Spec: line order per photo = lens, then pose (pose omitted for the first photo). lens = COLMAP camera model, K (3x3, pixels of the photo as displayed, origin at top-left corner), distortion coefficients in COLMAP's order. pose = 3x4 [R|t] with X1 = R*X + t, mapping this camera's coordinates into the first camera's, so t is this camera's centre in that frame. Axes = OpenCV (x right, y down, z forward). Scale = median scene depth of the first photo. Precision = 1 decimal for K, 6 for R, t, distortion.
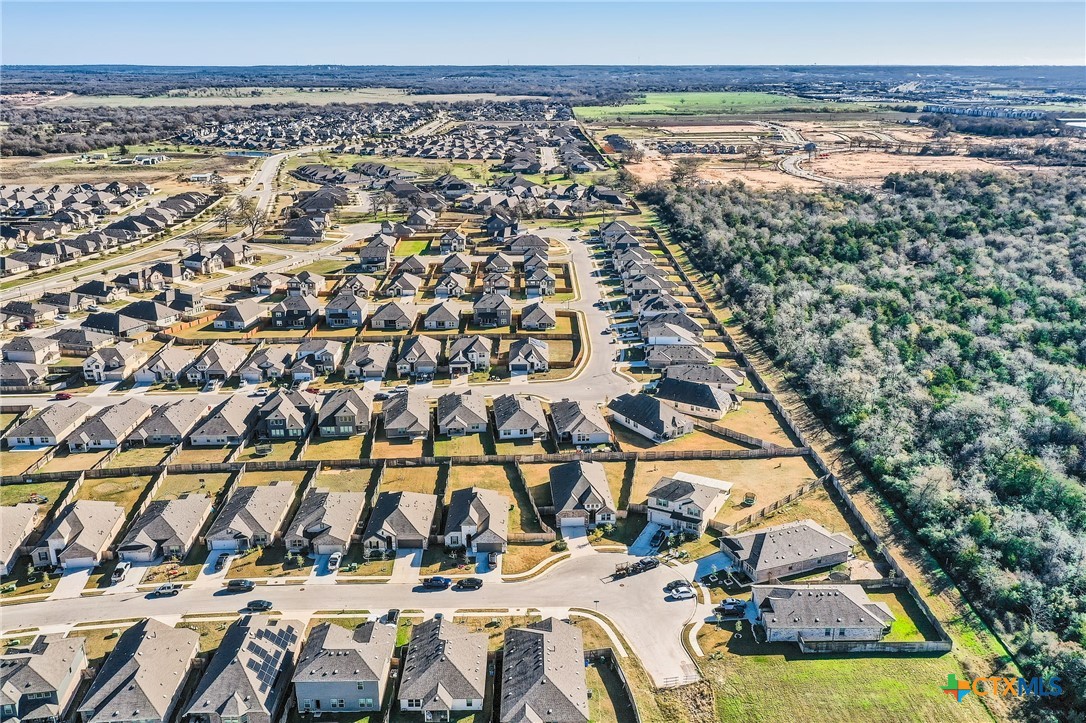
lens RADIAL K [[885.4, 0, 543.0], [0, 885.4, 361.5], [0, 0, 1]] dist [0.008450, 0.009923]
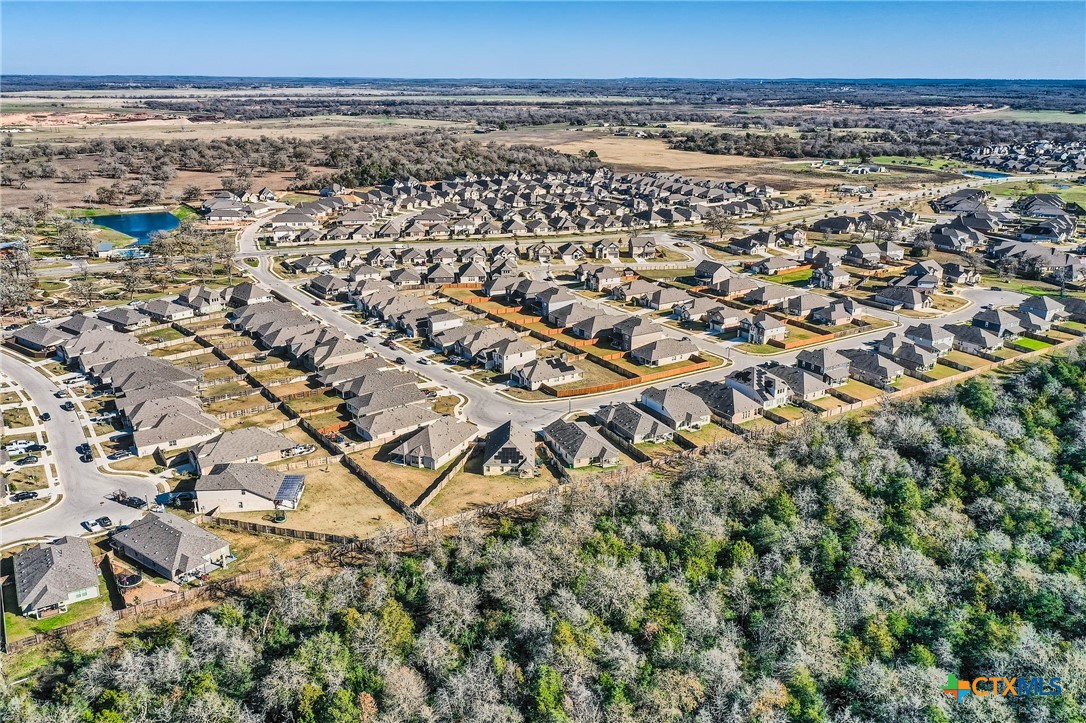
lens RADIAL K [[885.4, 0, 543.0], [0, 885.4, 361.5], [0, 0, 1]] dist [0.008450, 0.009923]
pose [[0.548294, 0.264860, -0.793236, 0.654769], [-0.275498, 0.952781, 0.127704, -0.123869], [0.789604, 0.148516, 0.595372, 0.349971]]
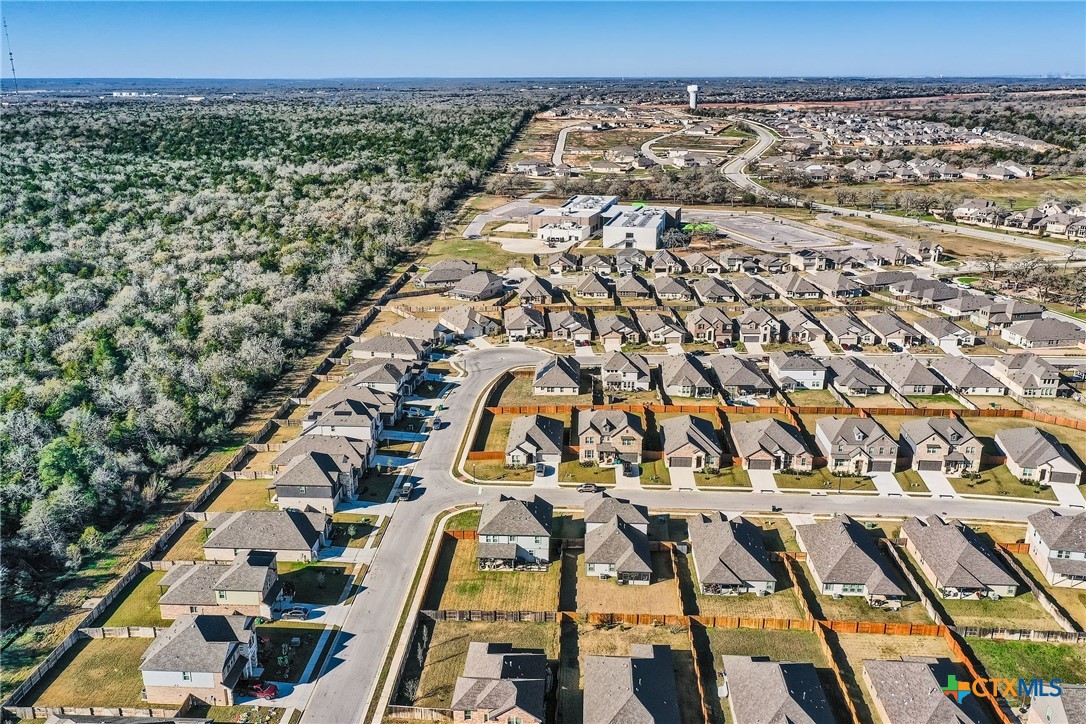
lens RADIAL K [[838.8, 0, 543.0], [0, 838.8, 362.0], [0, 0, 1]] dist [0.007244, 0.007149]
pose [[-0.998775, -0.010504, 0.048361, -0.035011], [0.019901, 0.809480, 0.586811, -0.427686], [-0.045311, 0.587054, -0.808279, 1.423138]]
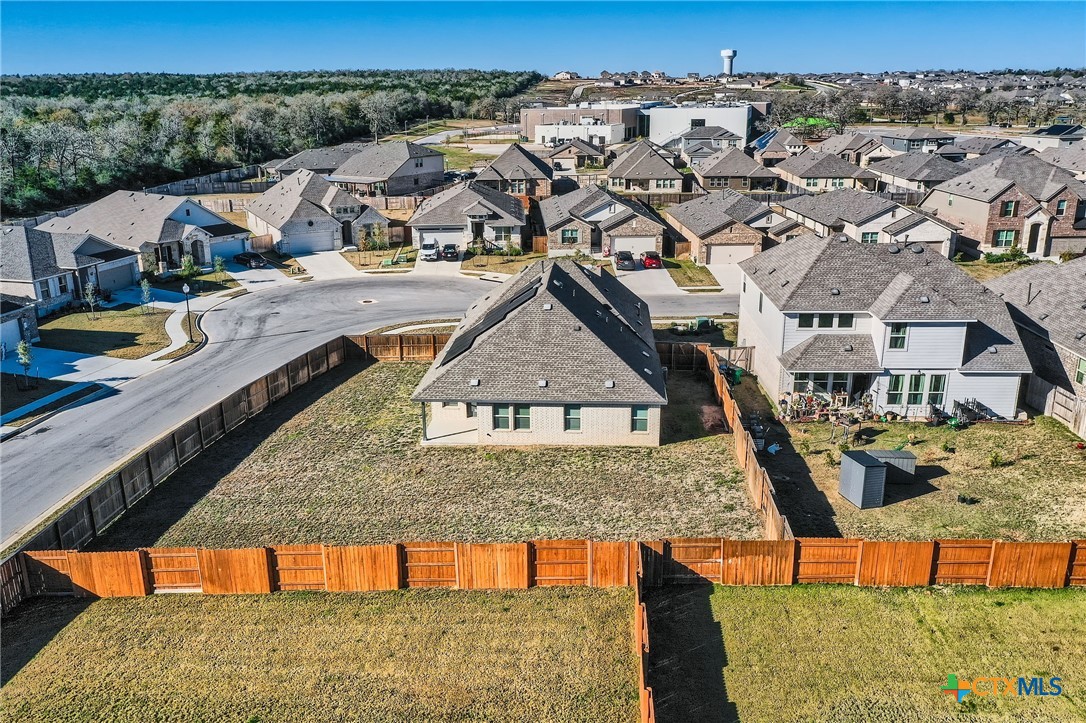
lens RADIAL K [[885.4, 0, 543.0], [0, 885.4, 361.5], [0, 0, 1]] dist [0.008450, 0.009923]
pose [[-0.997790, -0.006508, 0.066125, -0.022377], [0.033090, 0.814329, 0.579460, -0.099064], [-0.057619, 0.580368, -0.812314, 0.995893]]
